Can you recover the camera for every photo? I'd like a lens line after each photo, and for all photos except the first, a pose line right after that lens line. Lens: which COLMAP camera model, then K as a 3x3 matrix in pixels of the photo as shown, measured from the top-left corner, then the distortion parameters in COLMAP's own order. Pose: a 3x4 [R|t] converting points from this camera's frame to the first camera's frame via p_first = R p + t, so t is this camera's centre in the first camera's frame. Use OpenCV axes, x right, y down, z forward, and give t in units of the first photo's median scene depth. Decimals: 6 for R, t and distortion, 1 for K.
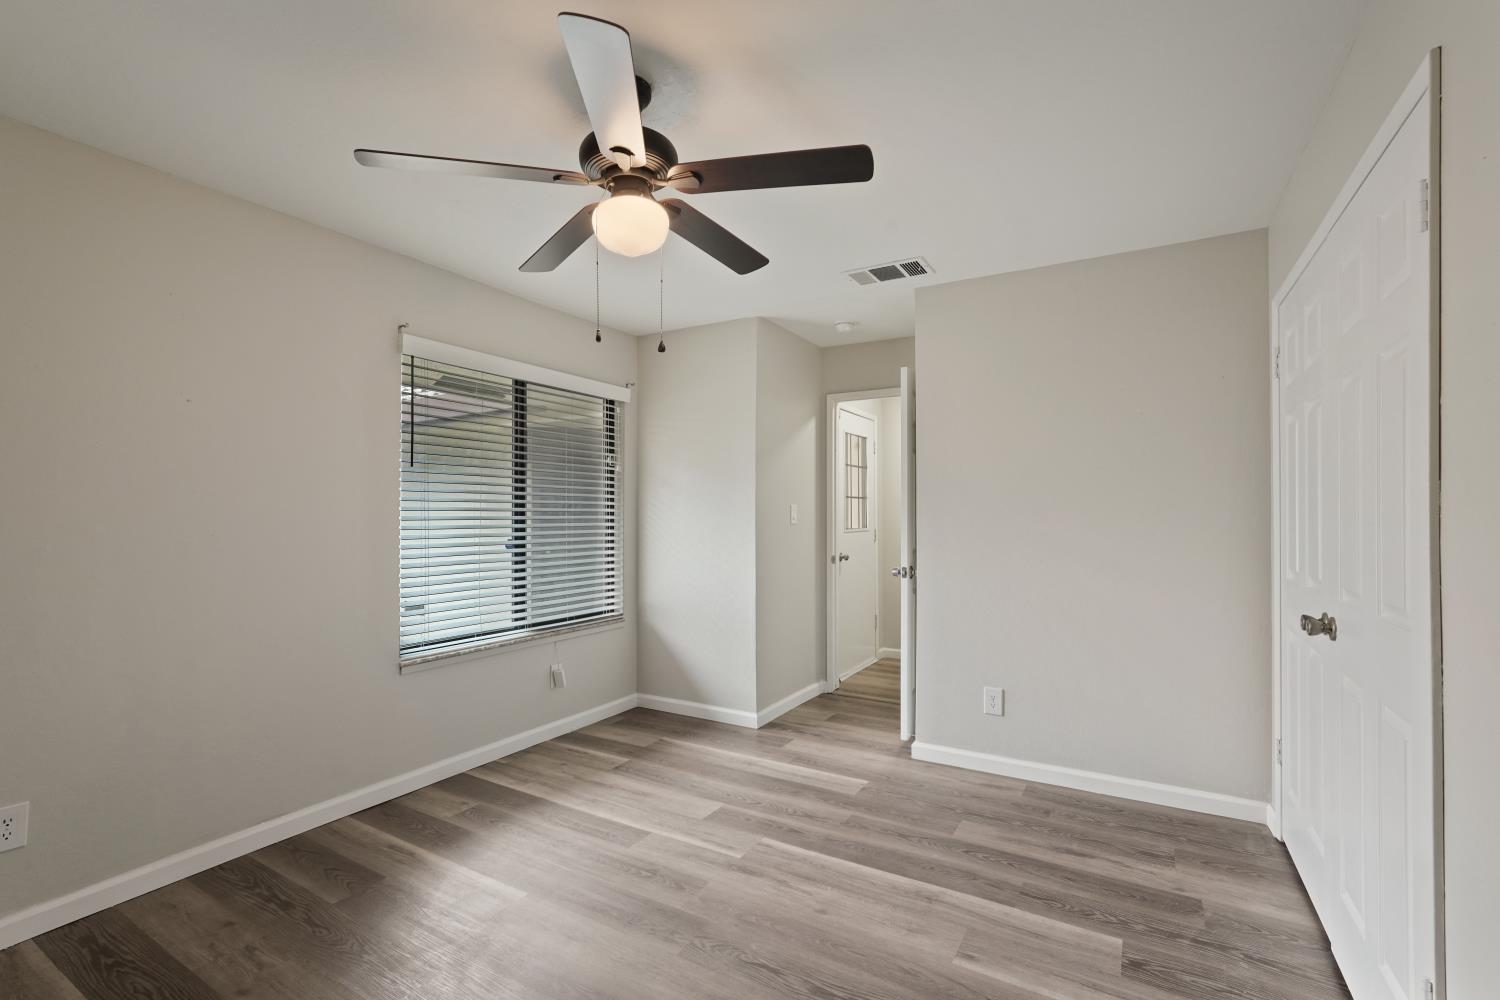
lens RADIAL K [[676.1, 0, 748.0], [0, 676.1, 508.8], [0, 0, 1]] dist [-0.002405, 0.001249]
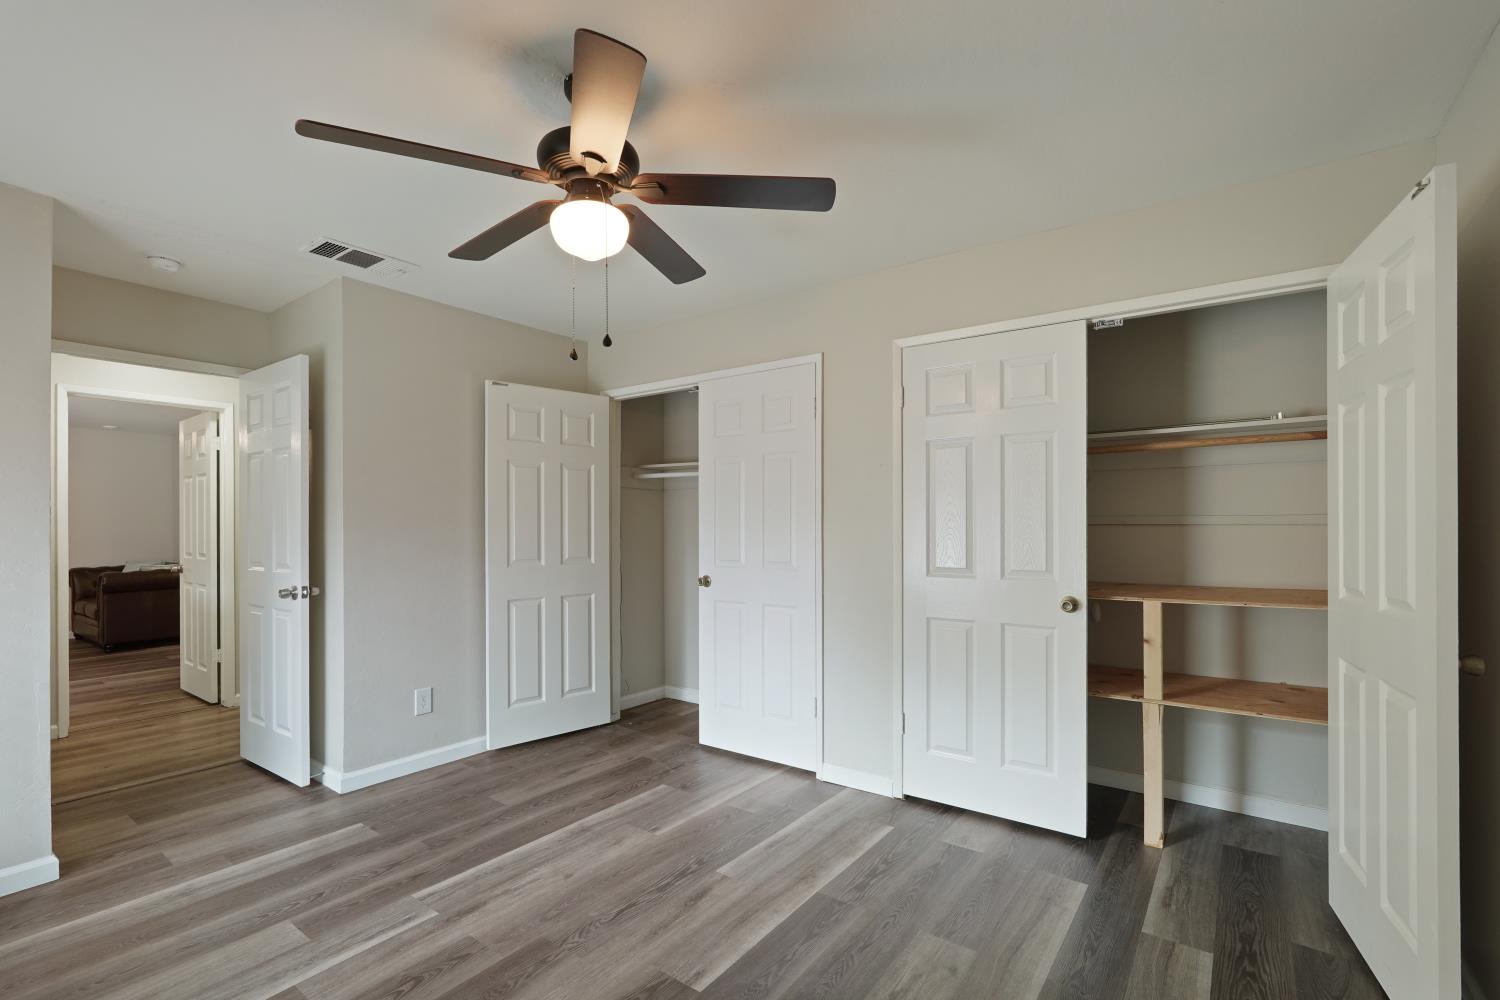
lens RADIAL K [[676.1, 0, 766.1], [0, 676.1, 525.4], [0, 0, 1]] dist [-0.002405, 0.001249]
pose [[0.079683, -0.000248, 0.996820, -0.771362], [-0.005933, 0.999982, 0.000723, 0.005029], [-0.996803, -0.005972, 0.079680, 0.454100]]
